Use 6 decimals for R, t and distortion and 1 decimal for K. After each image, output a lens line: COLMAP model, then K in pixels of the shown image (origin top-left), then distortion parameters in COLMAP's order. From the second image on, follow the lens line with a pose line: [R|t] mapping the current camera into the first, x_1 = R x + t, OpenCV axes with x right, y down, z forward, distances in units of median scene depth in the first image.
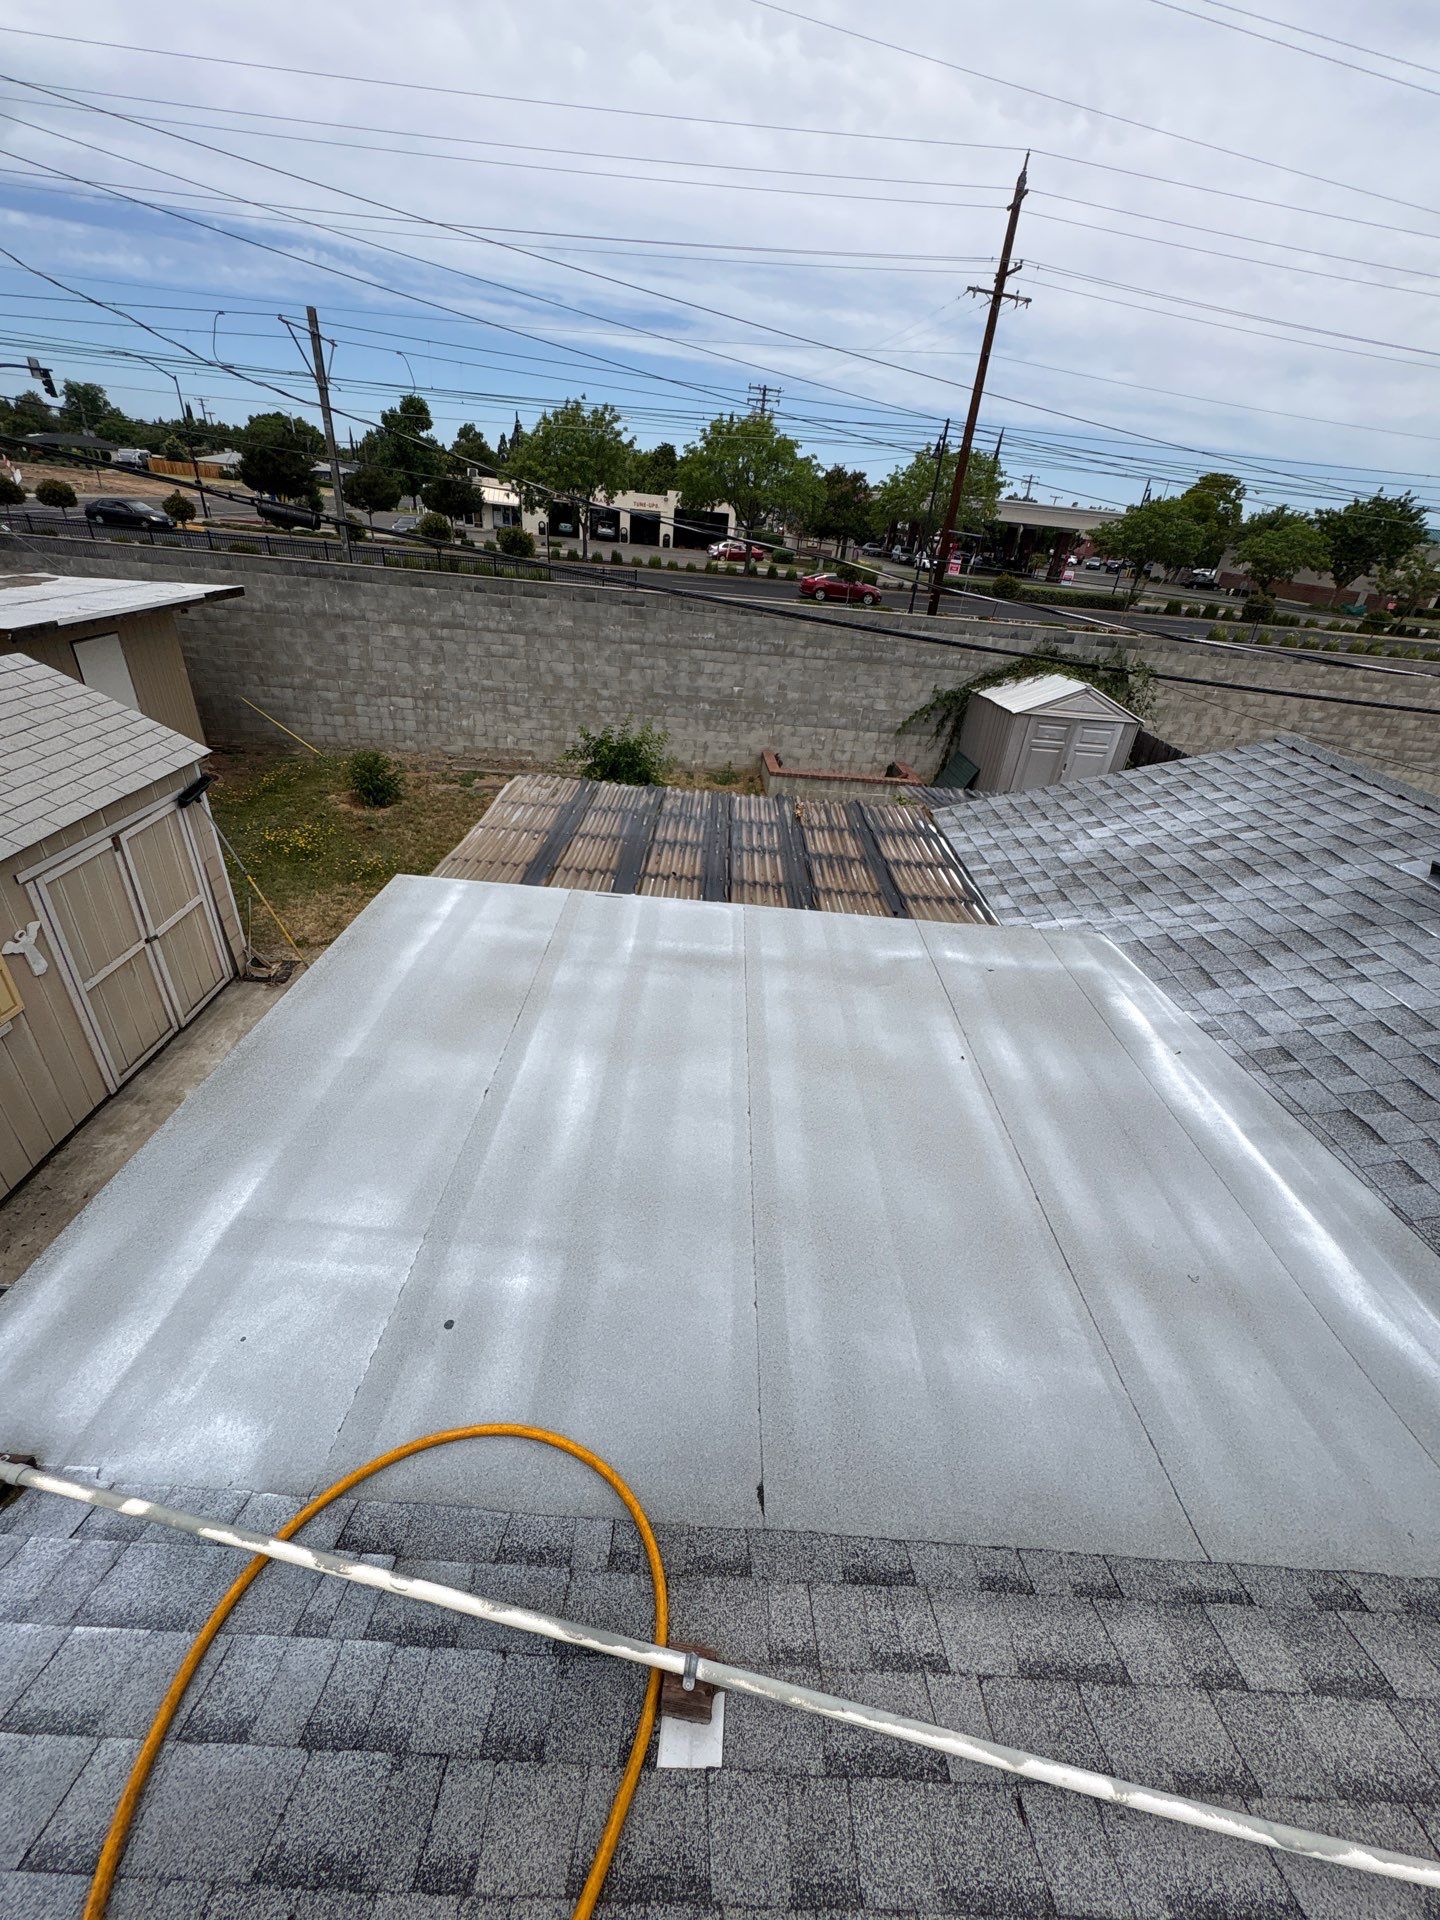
lens RADIAL K [[761.9, 0, 718.8], [0, 761.9, 960.5], [0, 0, 1]] dist [-0.001829, 0.000607]
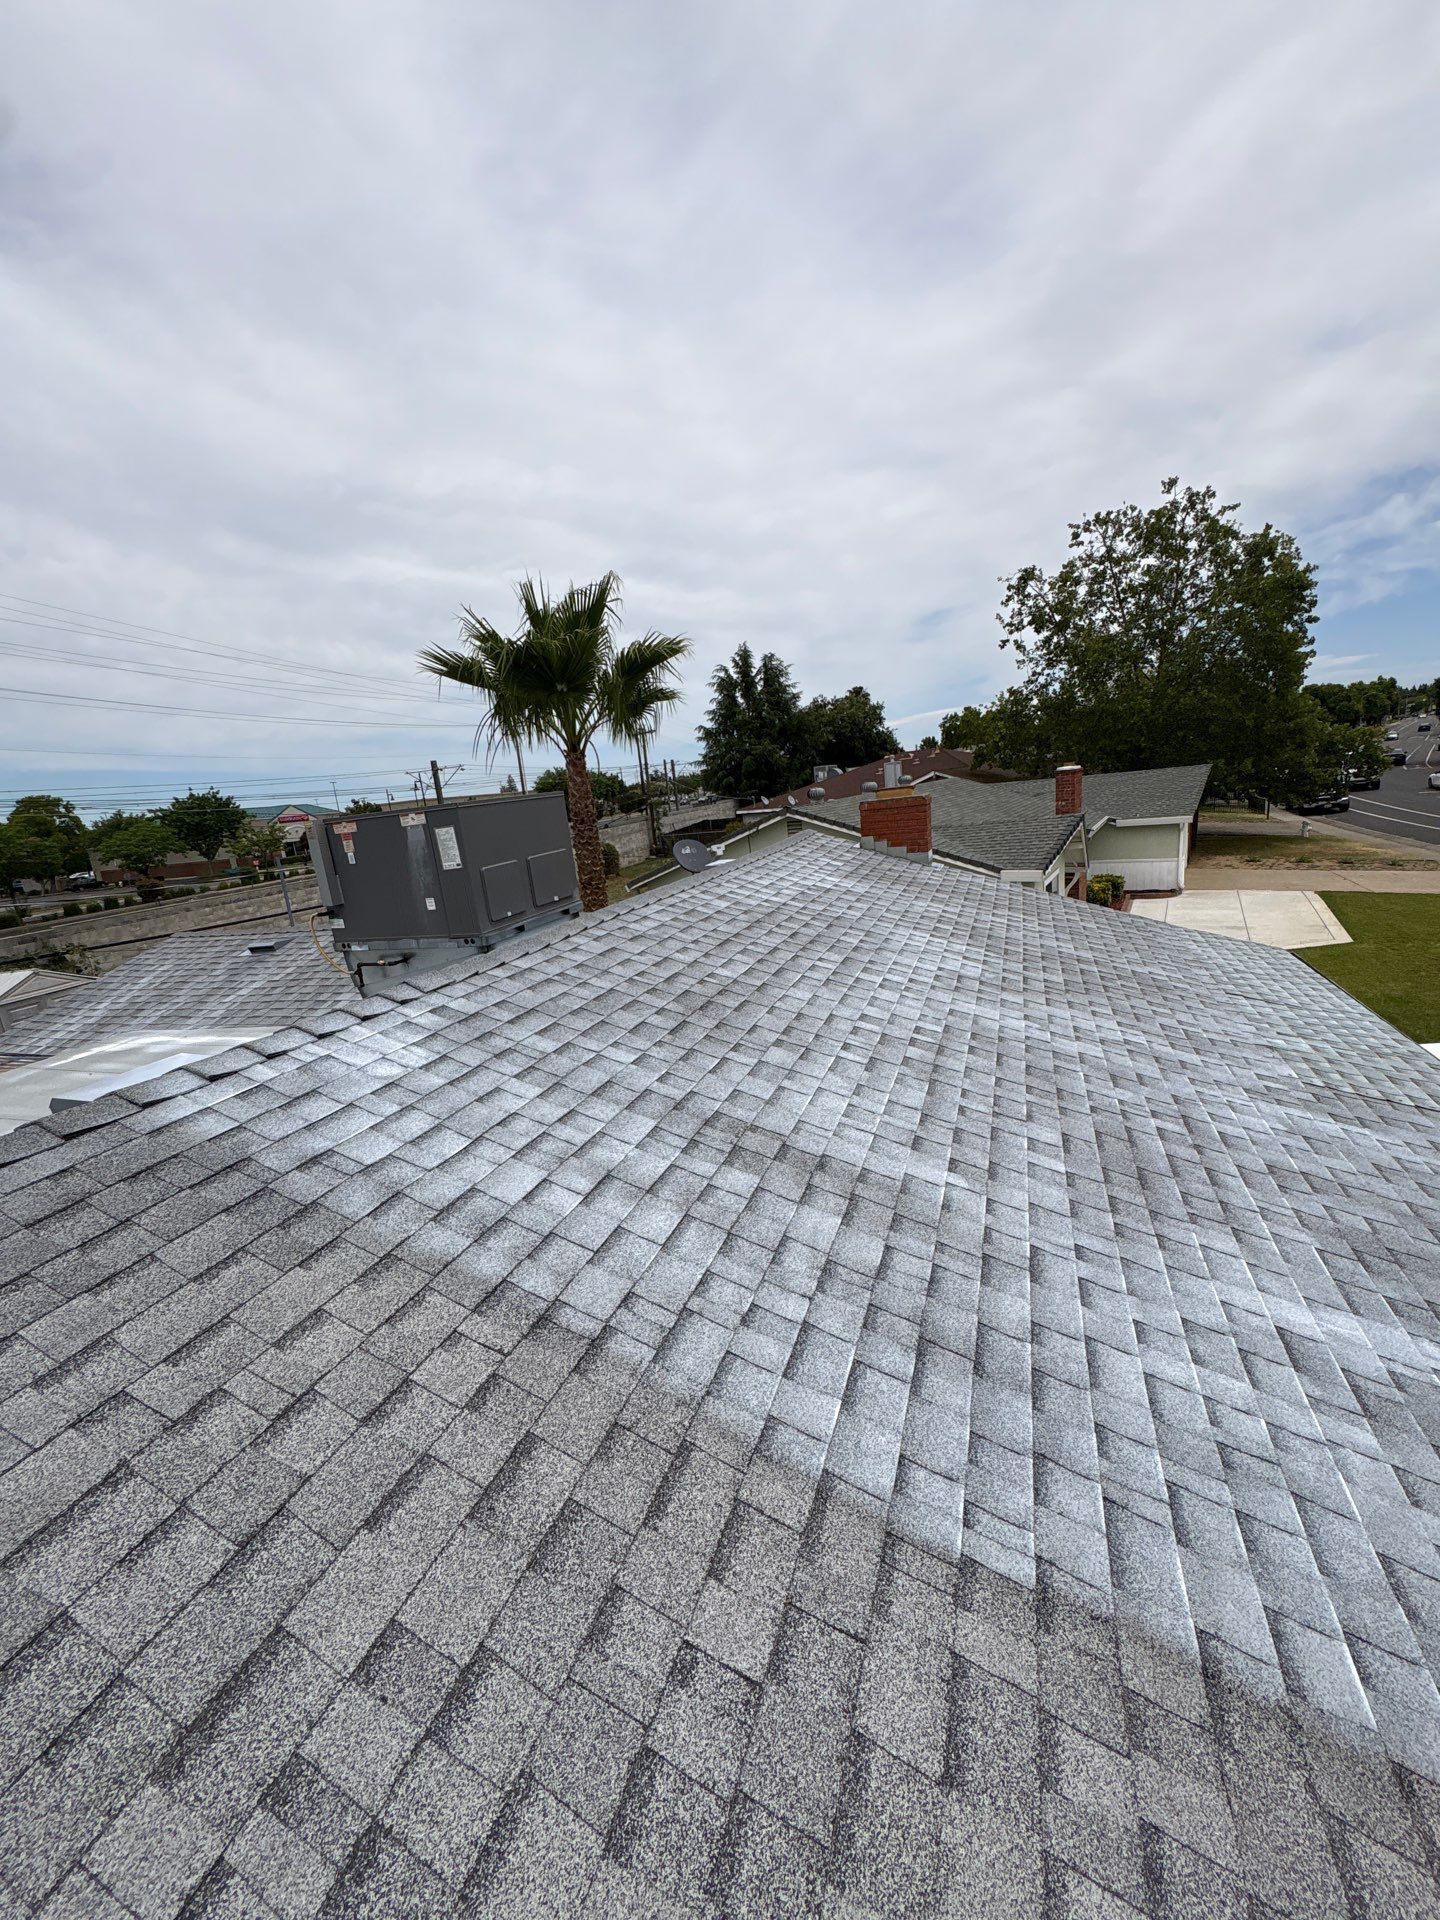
lens RADIAL K [[761.9, 0, 718.8], [0, 761.9, 960.5], [0, 0, 1]] dist [-0.001829, 0.000607]
pose [[0.329874, -0.329176, 0.884775, -0.207662], [0.599541, 0.797009, 0.072994, 0.177154], [-0.729201, 0.506380, 0.460267, -0.339084]]
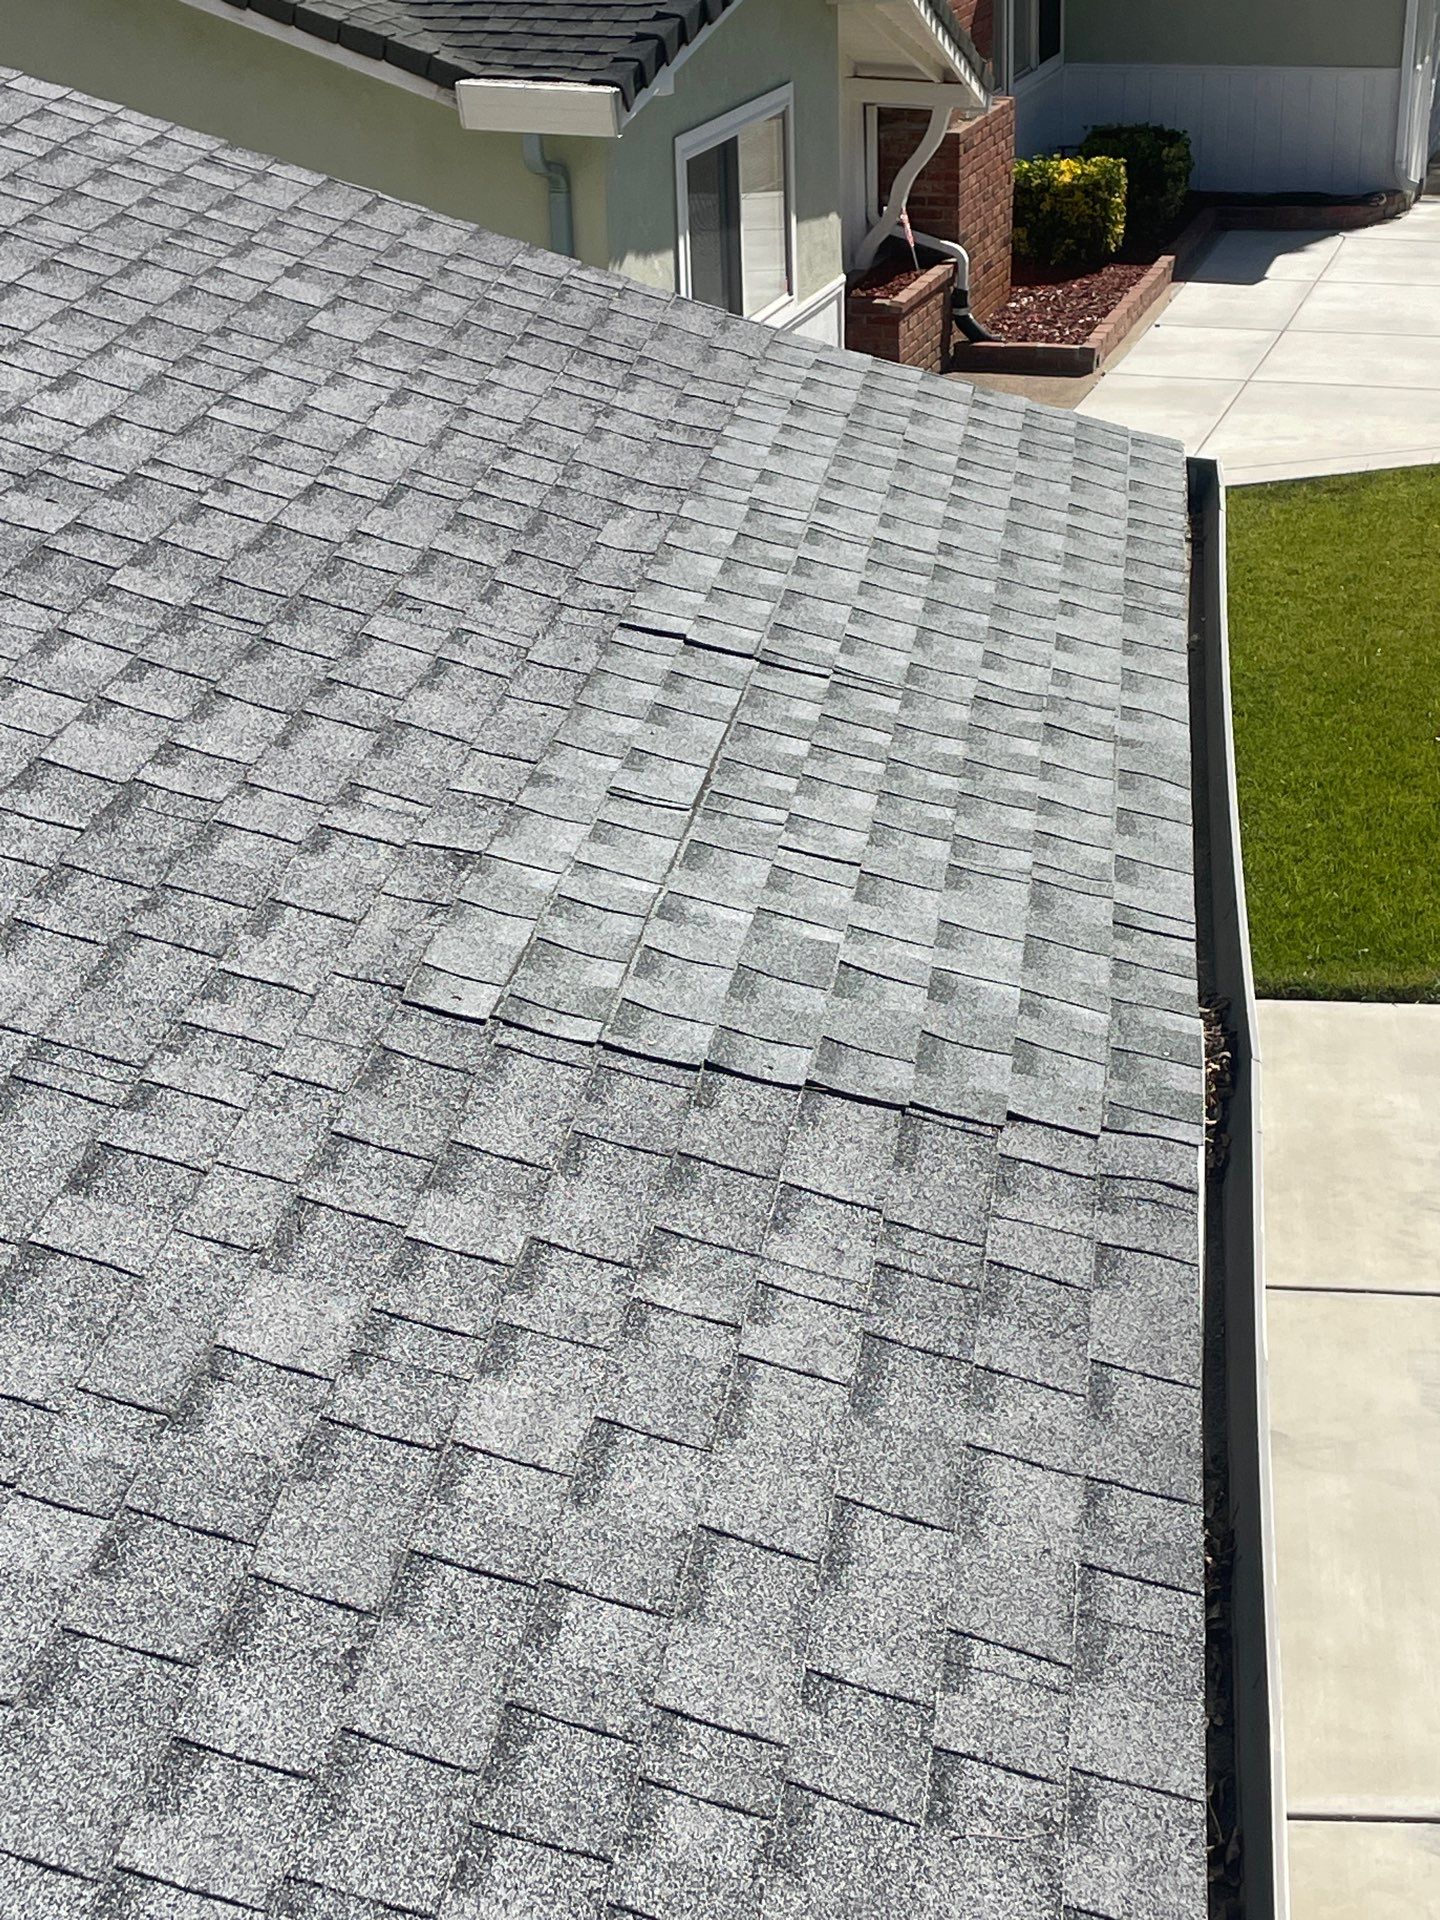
lens RADIAL K [[3166.2, 0, 720.0], [0, 3166.2, 960.0], [0, 0, 1]] dist [0.025133, 0.066900]
pose [[0.107938, -0.469543, 0.876287, -0.137058], [0.548452, 0.763295, 0.341441, 0.292175], [-0.829186, 0.443746, 0.339910, -0.482229]]
